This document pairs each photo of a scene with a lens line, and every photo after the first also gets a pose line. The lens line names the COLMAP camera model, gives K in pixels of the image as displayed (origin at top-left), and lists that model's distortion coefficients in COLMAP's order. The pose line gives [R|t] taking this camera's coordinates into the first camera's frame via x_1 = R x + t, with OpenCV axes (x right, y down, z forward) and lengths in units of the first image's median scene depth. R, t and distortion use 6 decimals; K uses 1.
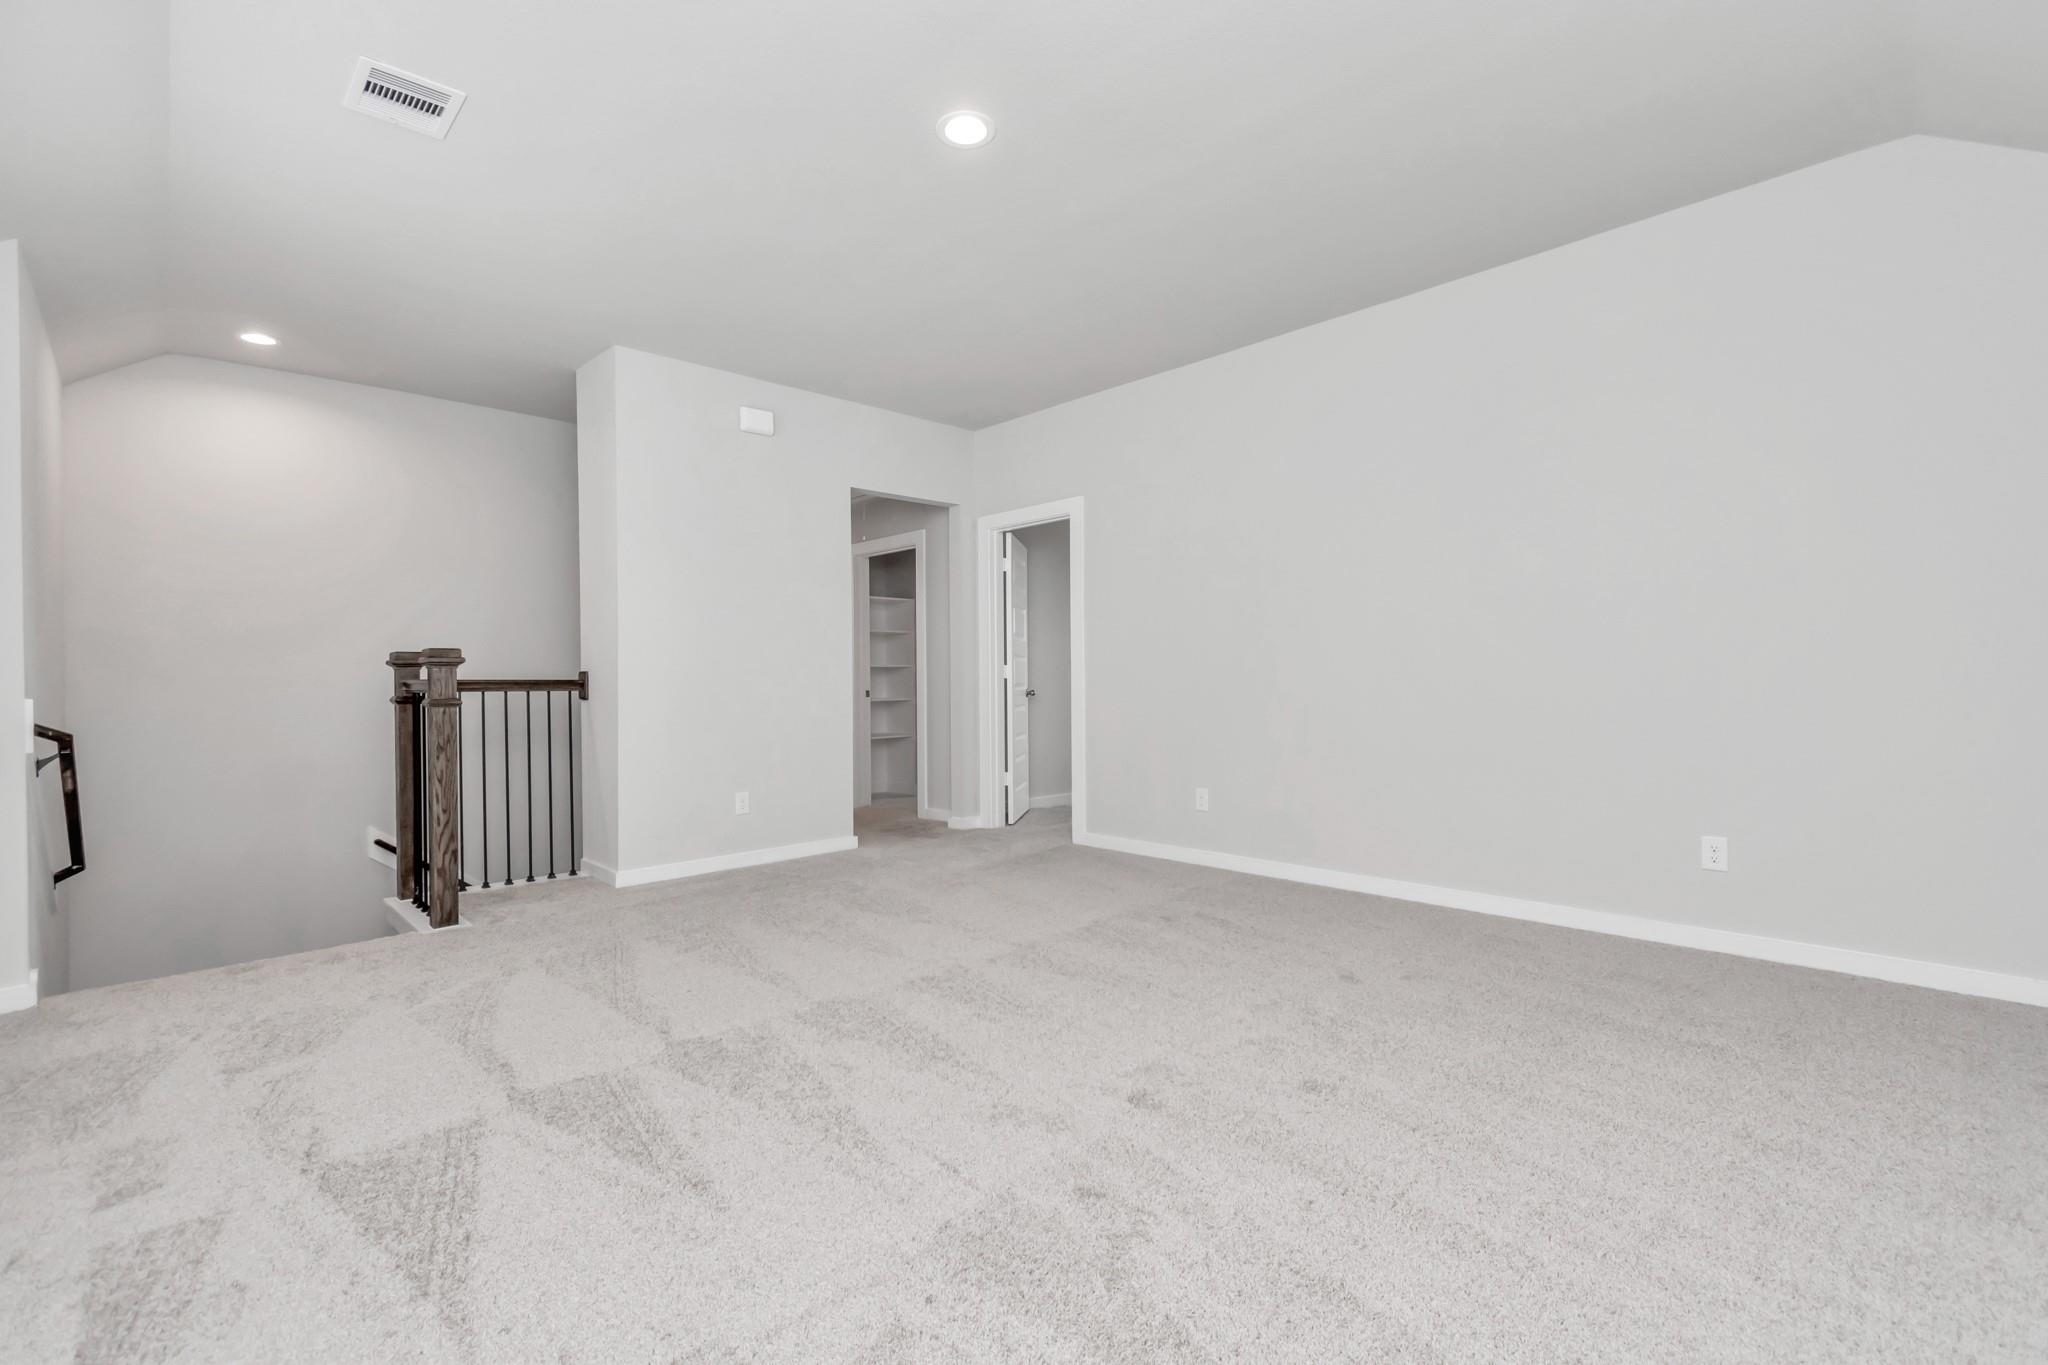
lens RADIAL K [[898.9, 0, 1026.1], [0, 898.9, 681.7], [0, 0, 1]] dist [0.010397, -0.005144]
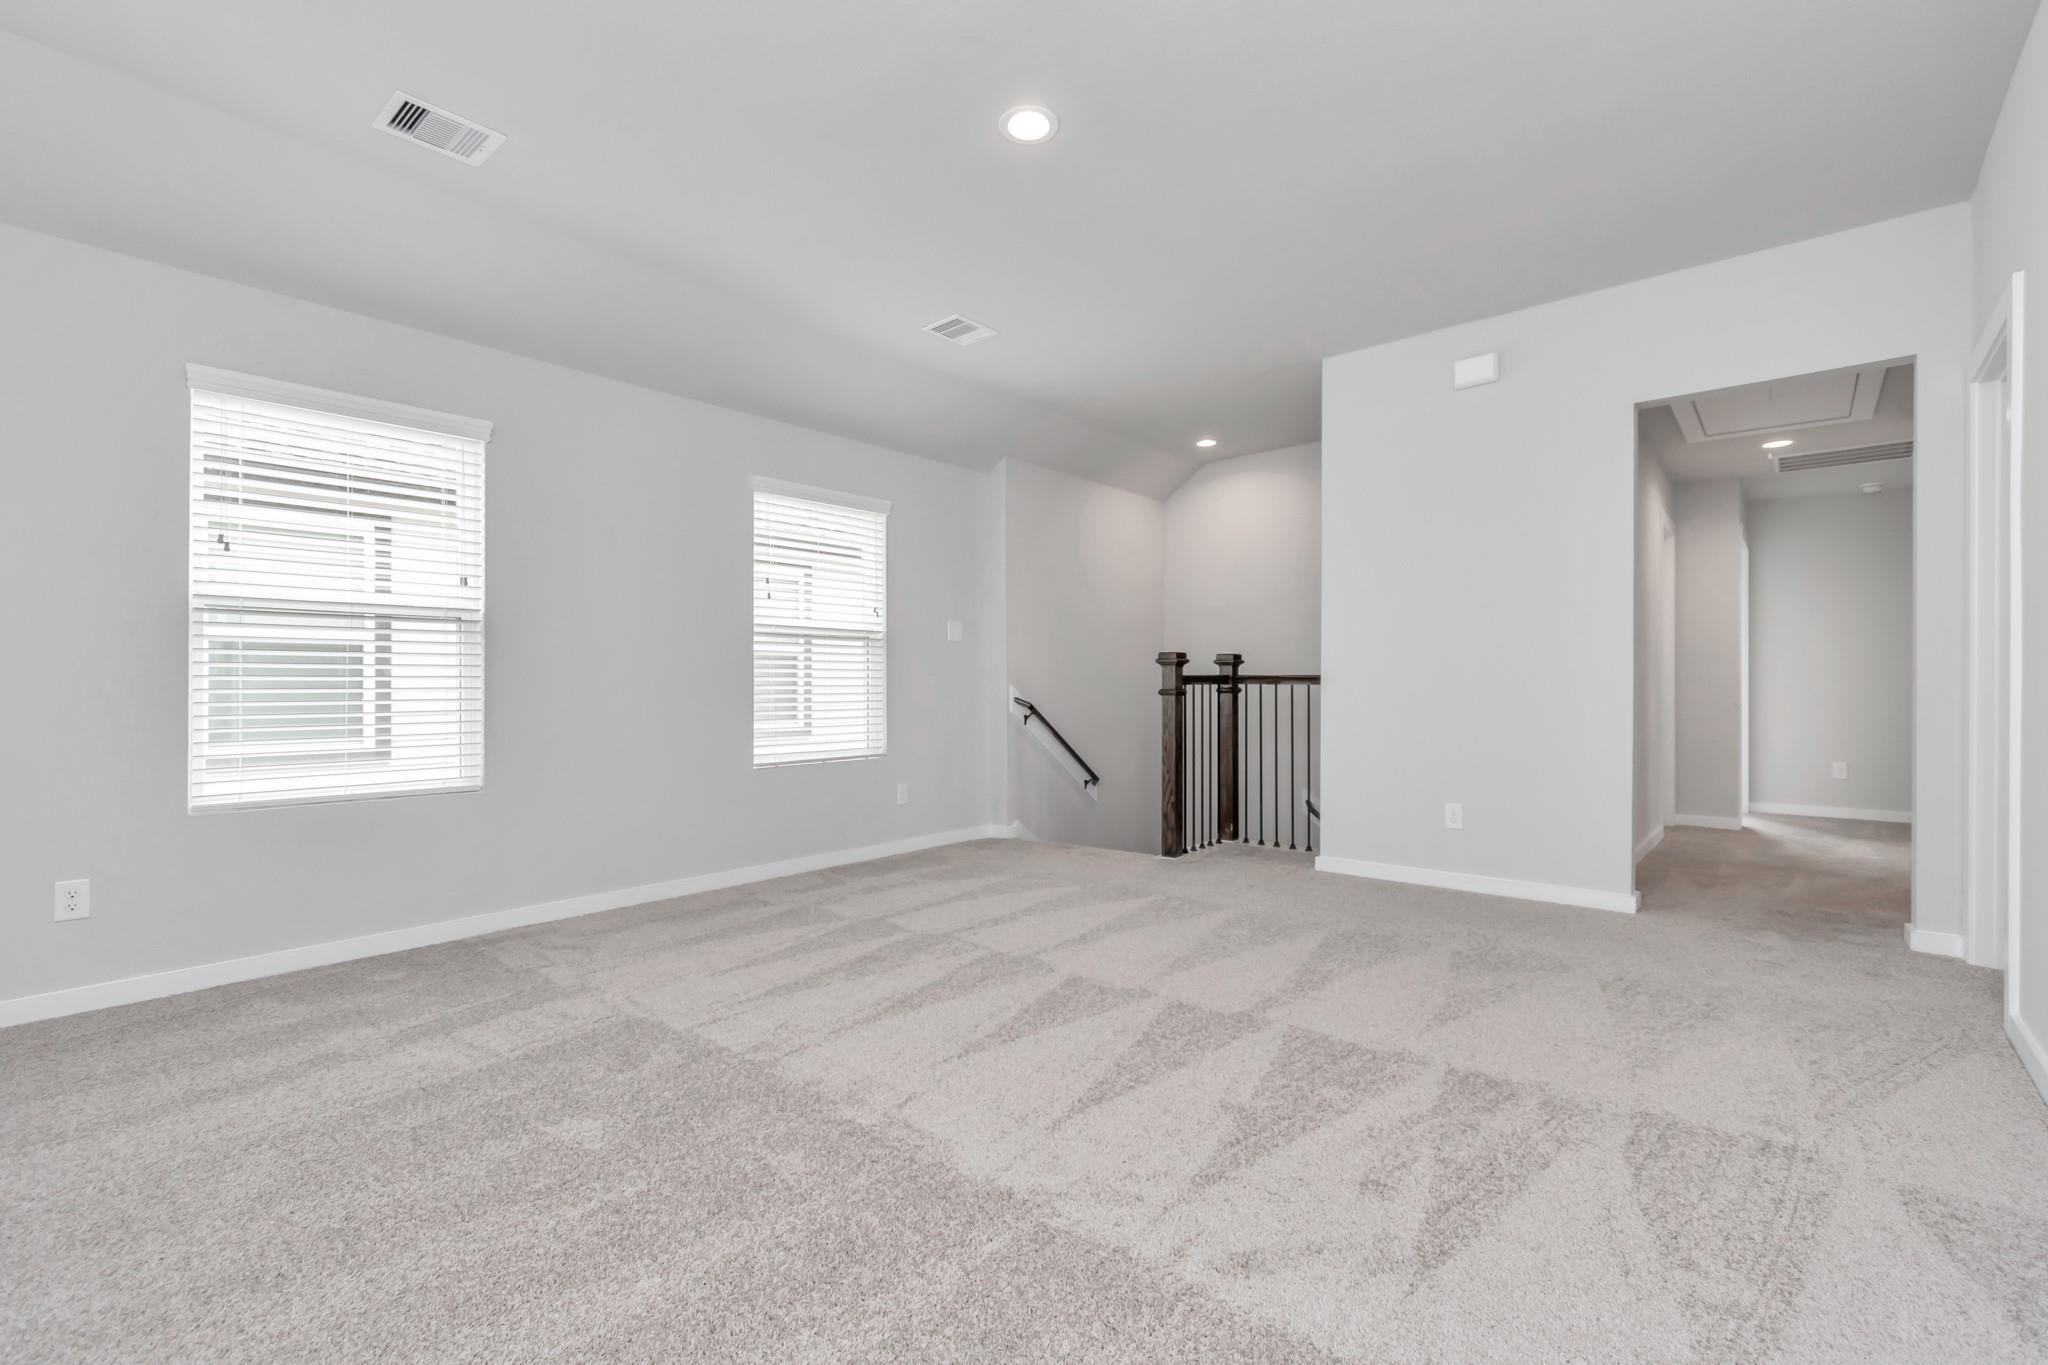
lens RADIAL K [[951.5, 0, 1076.9], [0, 951.5, 662.5], [0, 0, 1]] dist [0.001153, -0.000943]
pose [[0.082081, -0.004891, -0.996614, 0.763465], [0.004364, 0.999980, -0.004548, -0.015529], [0.996616, -0.003976, 0.082101, 0.725627]]
